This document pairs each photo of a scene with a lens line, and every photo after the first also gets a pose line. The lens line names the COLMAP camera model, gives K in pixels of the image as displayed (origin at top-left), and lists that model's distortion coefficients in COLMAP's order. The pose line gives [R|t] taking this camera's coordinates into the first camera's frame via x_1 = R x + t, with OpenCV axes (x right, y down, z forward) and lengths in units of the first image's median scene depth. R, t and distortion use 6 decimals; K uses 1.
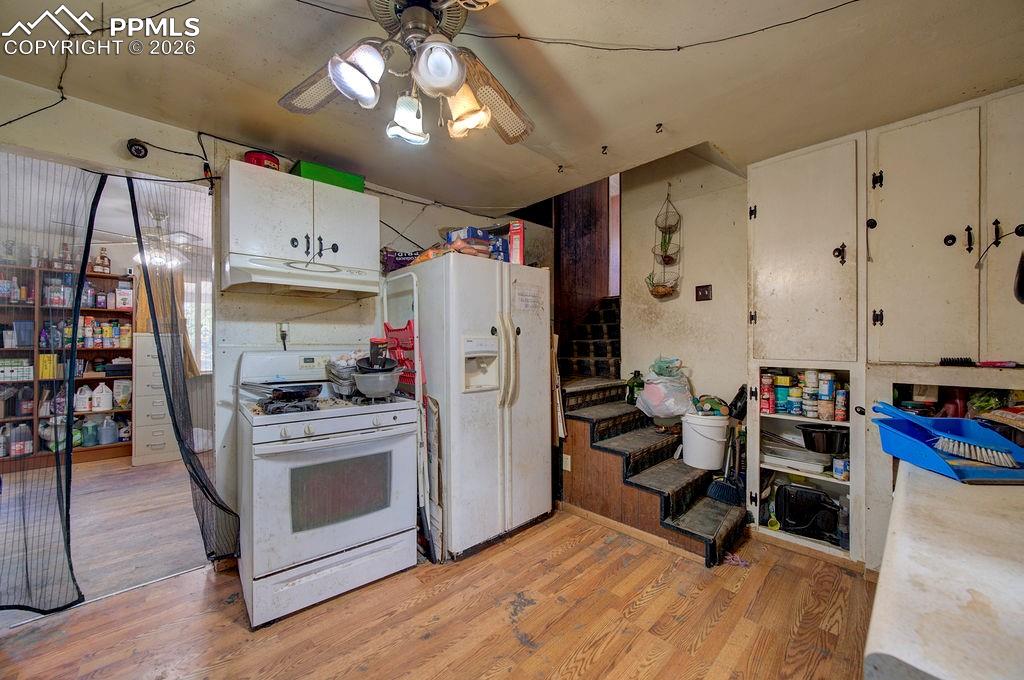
lens RADIAL K [[388.2, 0, 512.0], [0, 388.2, 340.0], [0, 0, 1]] dist [-0.001001, -0.000018]
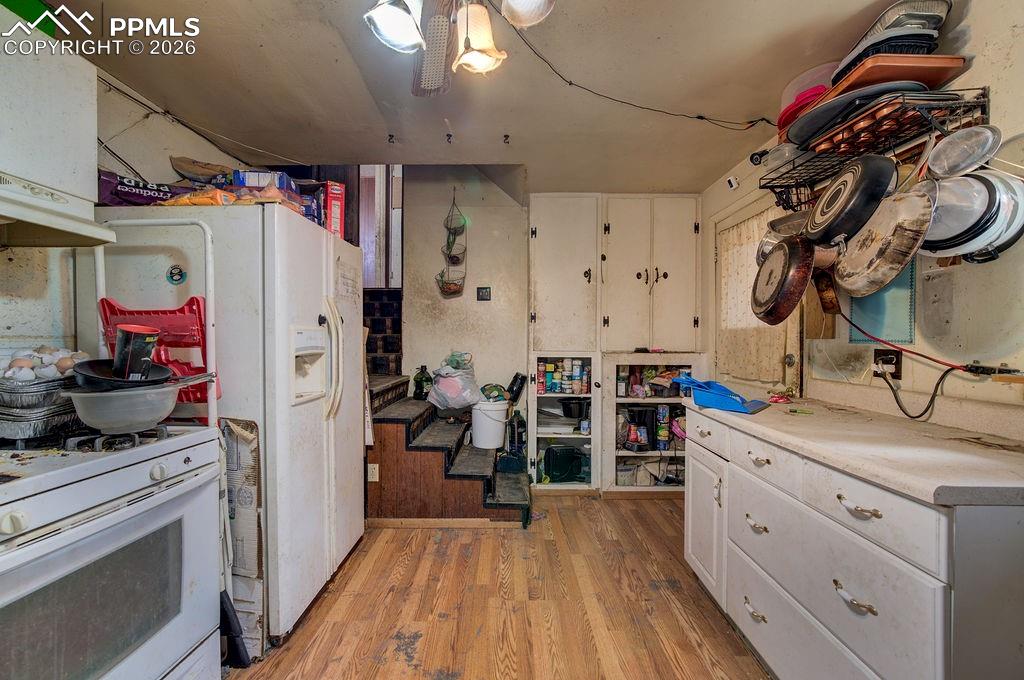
lens RADIAL K [[388.2, 0, 512.0], [0, 388.2, 340.0], [0, 0, 1]] dist [-0.001001, -0.000018]
pose [[0.691152, 0.002264, 0.722706, -0.335637], [-0.010120, 0.999927, 0.006546, 0.006371], [-0.722639, -0.011839, 0.691125, 0.200798]]
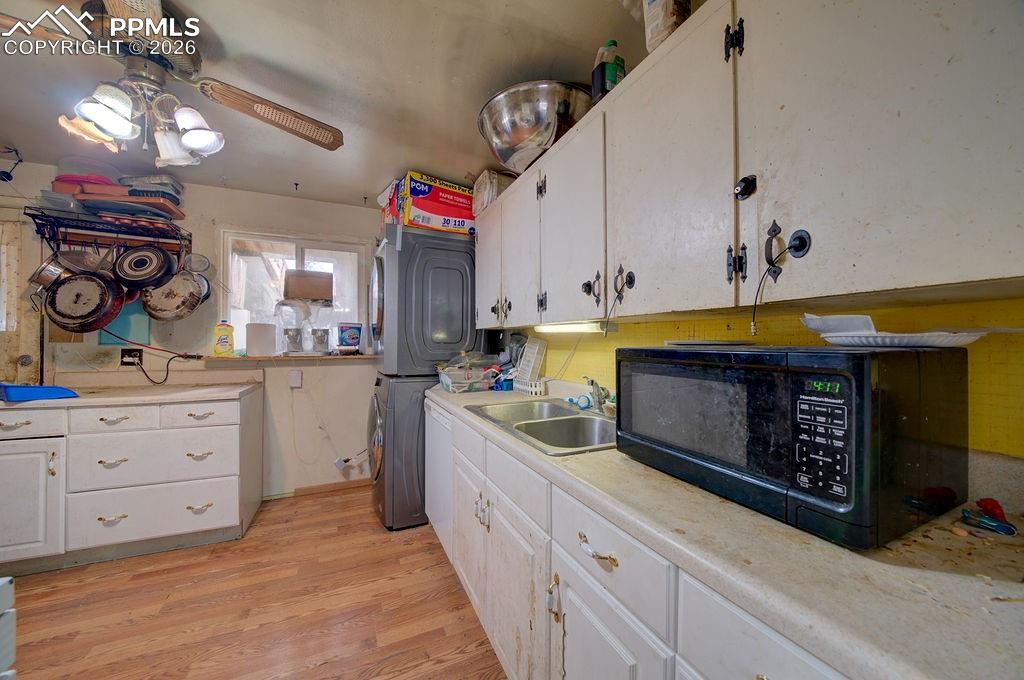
lens RADIAL K [[355.1, 0, 512.0], [0, 355.1, 340.0], [0, 0, 1]] dist [-0.028728, -0.000014]
pose [[-0.946938, 0.004285, 0.321386, -0.788141], [-0.002814, 0.999762, -0.021621, 0.012709], [-0.321403, -0.021378, -0.946701, 0.777656]]
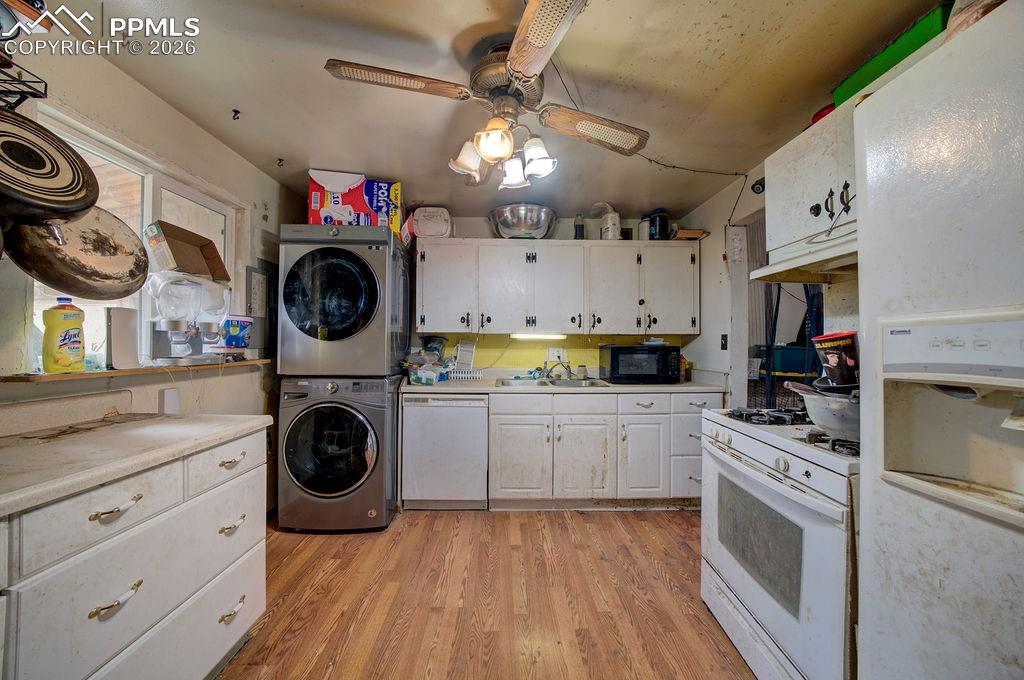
lens RADIAL K [[355.1, 0, 512.0], [0, 355.1, 340.0], [0, 0, 1]] dist [-0.028728, -0.000014]
pose [[-0.670757, -0.007290, -0.741641, 0.307439], [0.009606, 0.999782, -0.018515, 0.010847], [0.741615, -0.019543, -0.670541, 0.885544]]
